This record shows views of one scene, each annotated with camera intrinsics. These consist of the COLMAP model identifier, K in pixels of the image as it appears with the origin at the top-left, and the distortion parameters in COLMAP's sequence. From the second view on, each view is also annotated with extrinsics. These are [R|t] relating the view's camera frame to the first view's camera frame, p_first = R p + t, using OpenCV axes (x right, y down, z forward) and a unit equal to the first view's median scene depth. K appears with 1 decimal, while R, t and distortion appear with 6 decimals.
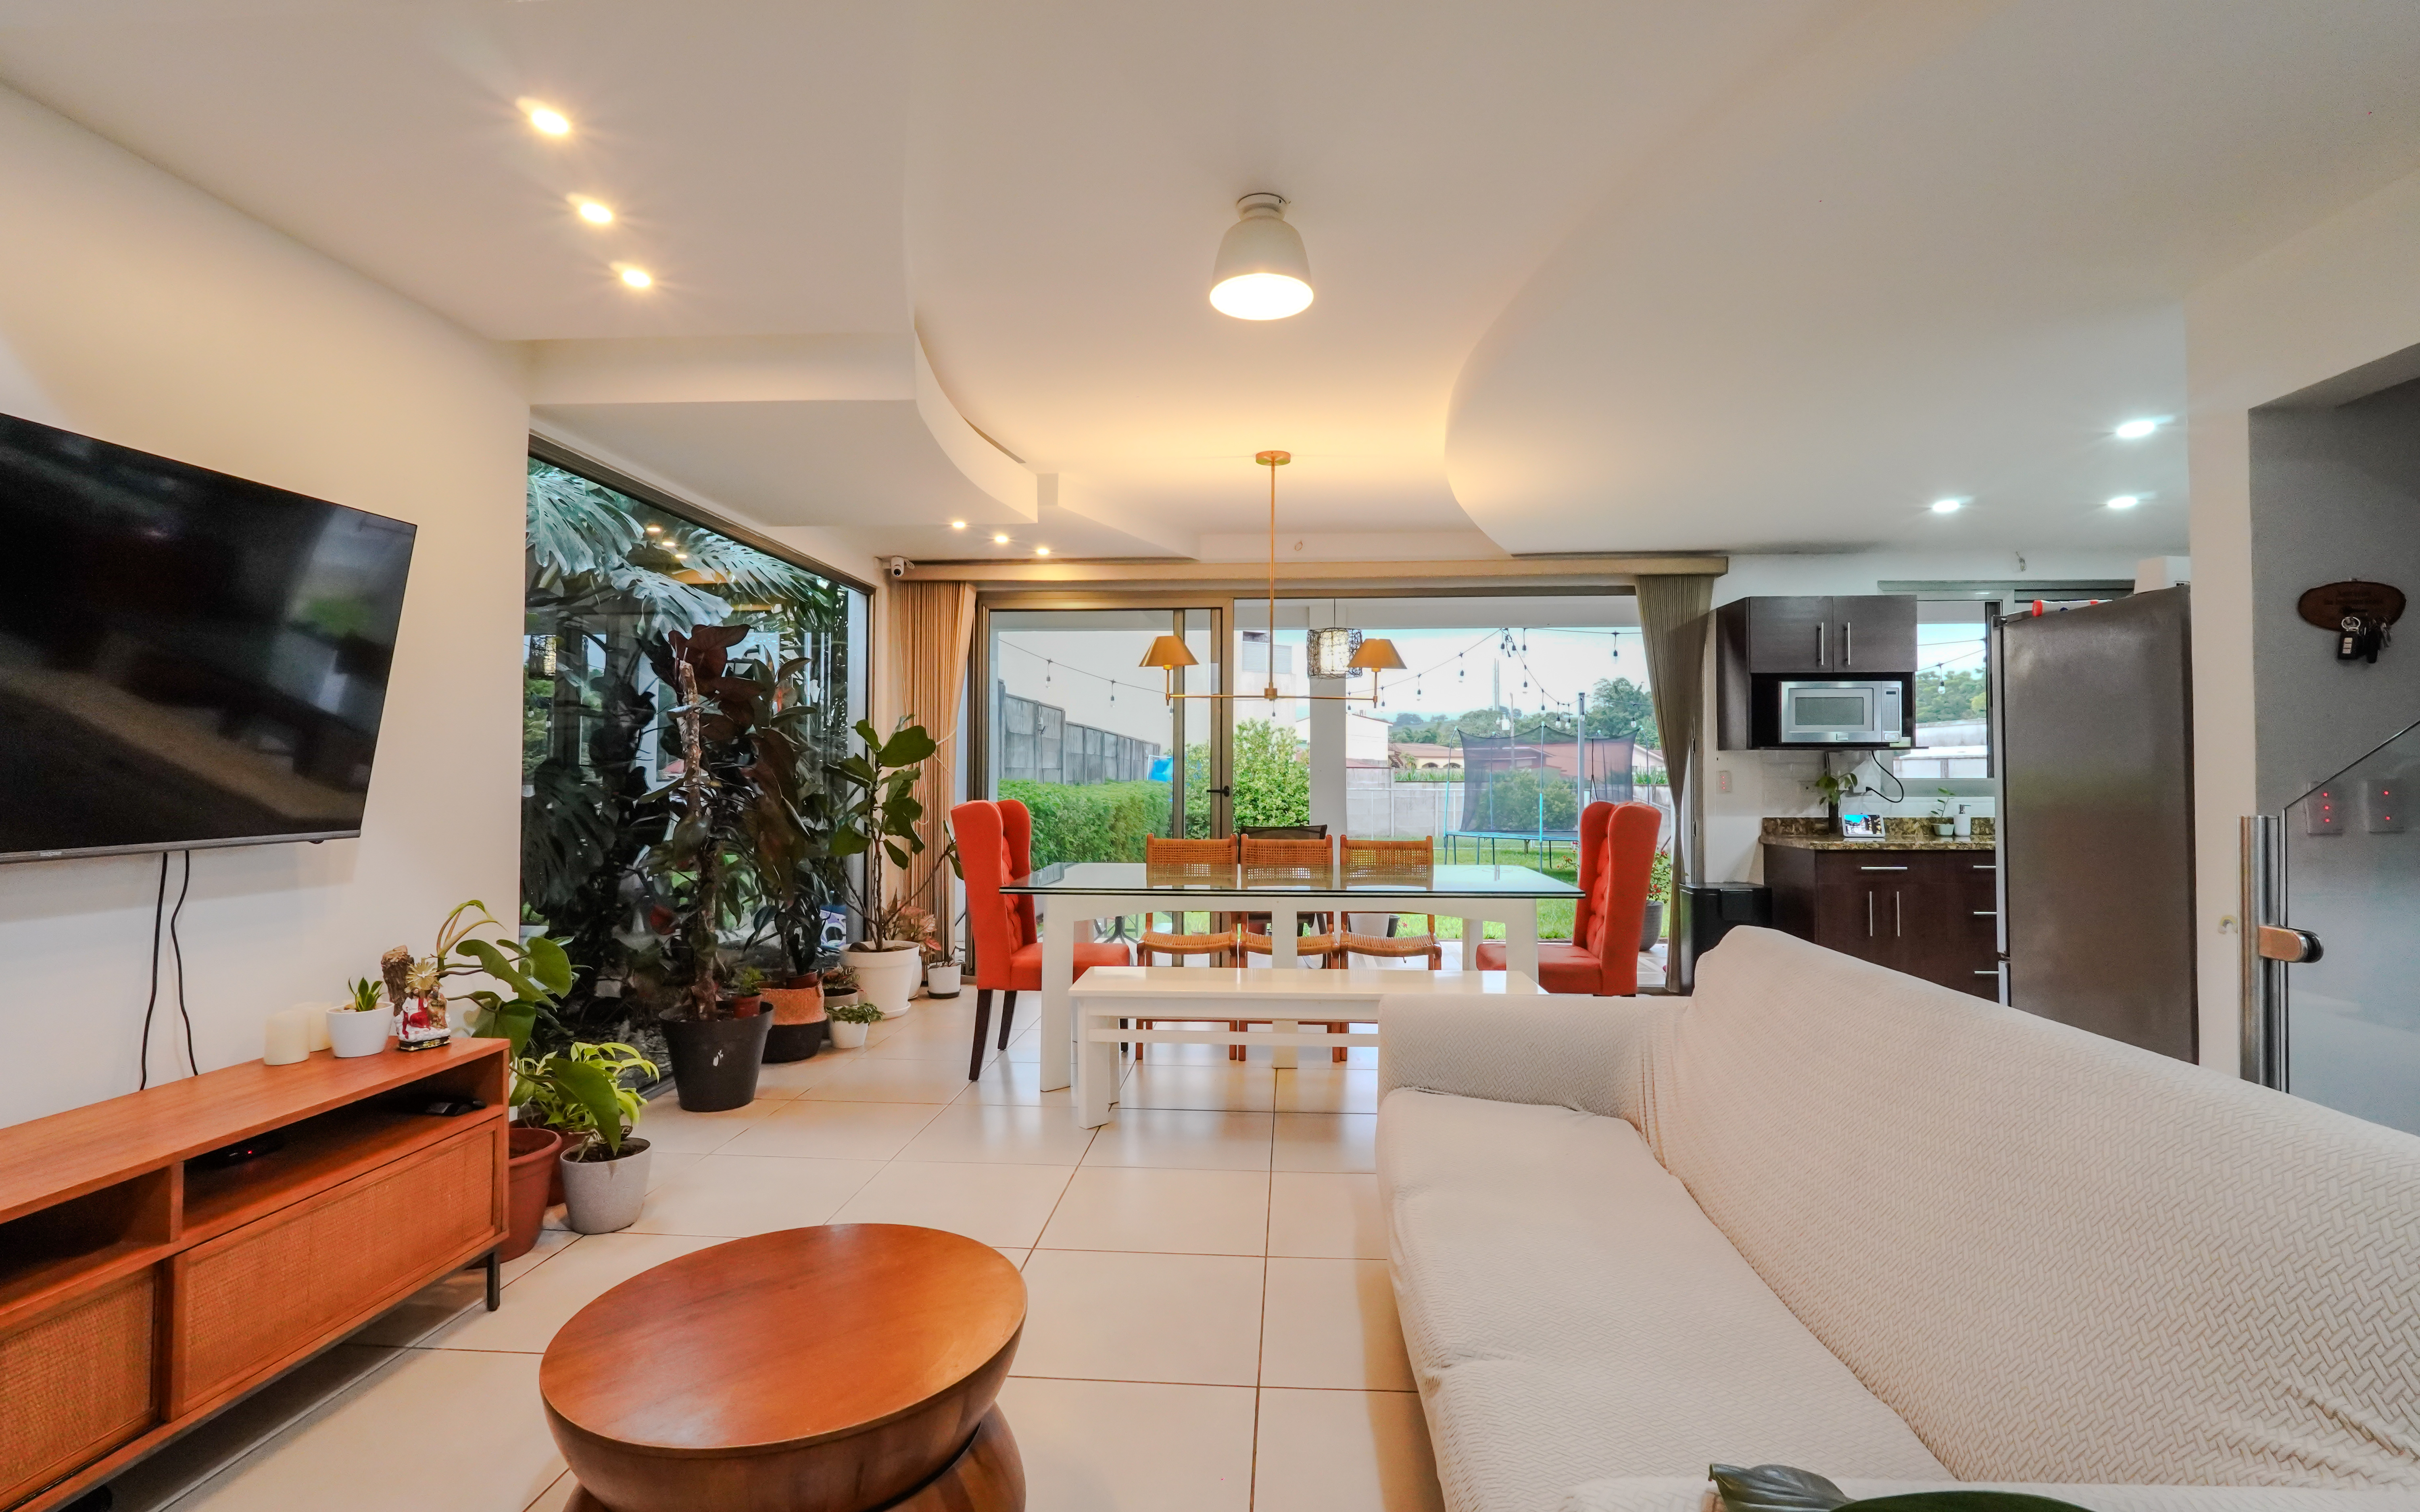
lens RADIAL K [[1105.0, 0, 1221.5], [0, 1105.0, 761.4], [0, 0, 1]] dist [-0.012751, 0.006912]
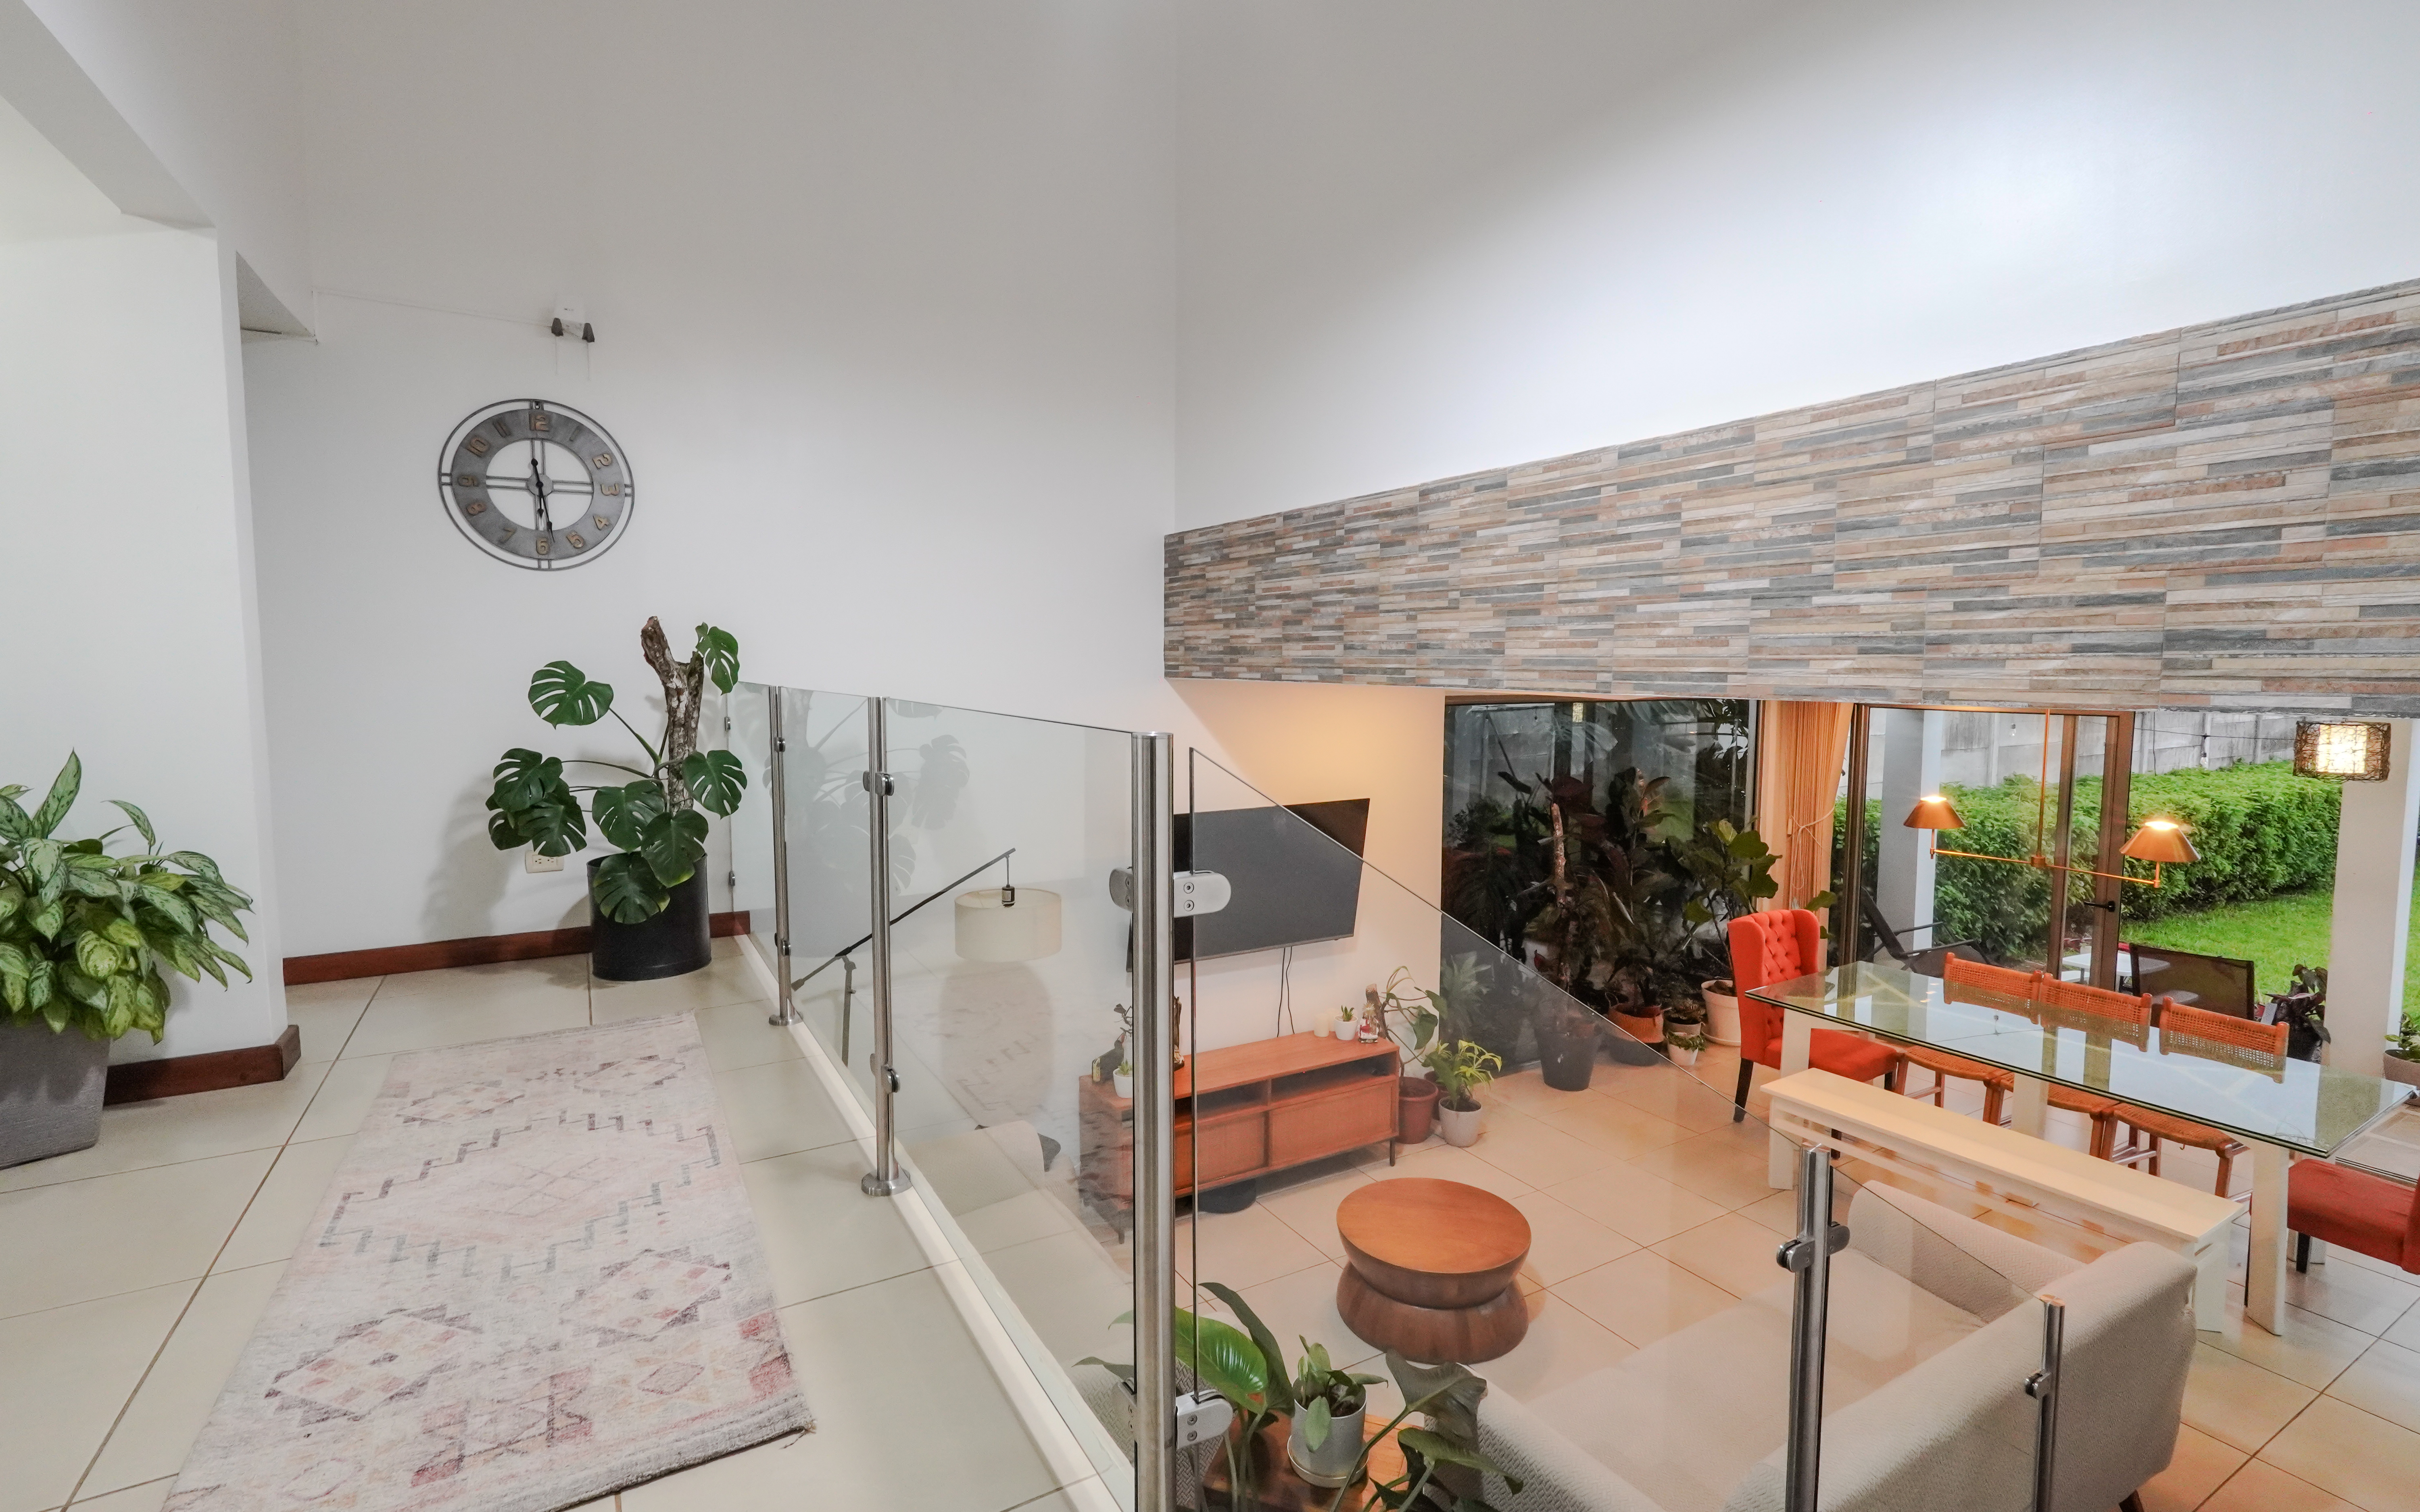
lens RADIAL K [[1105.0, 0, 1222.4], [0, 1105.0, 759.0], [0, 0, 1]] dist [-0.012751, 0.006912]
pose [[0.552172, 0.075396, -0.830314, 0.926355], [0.015830, 0.994775, 0.100857, -0.539517], [0.833580, -0.068834, 0.548094, -0.427606]]
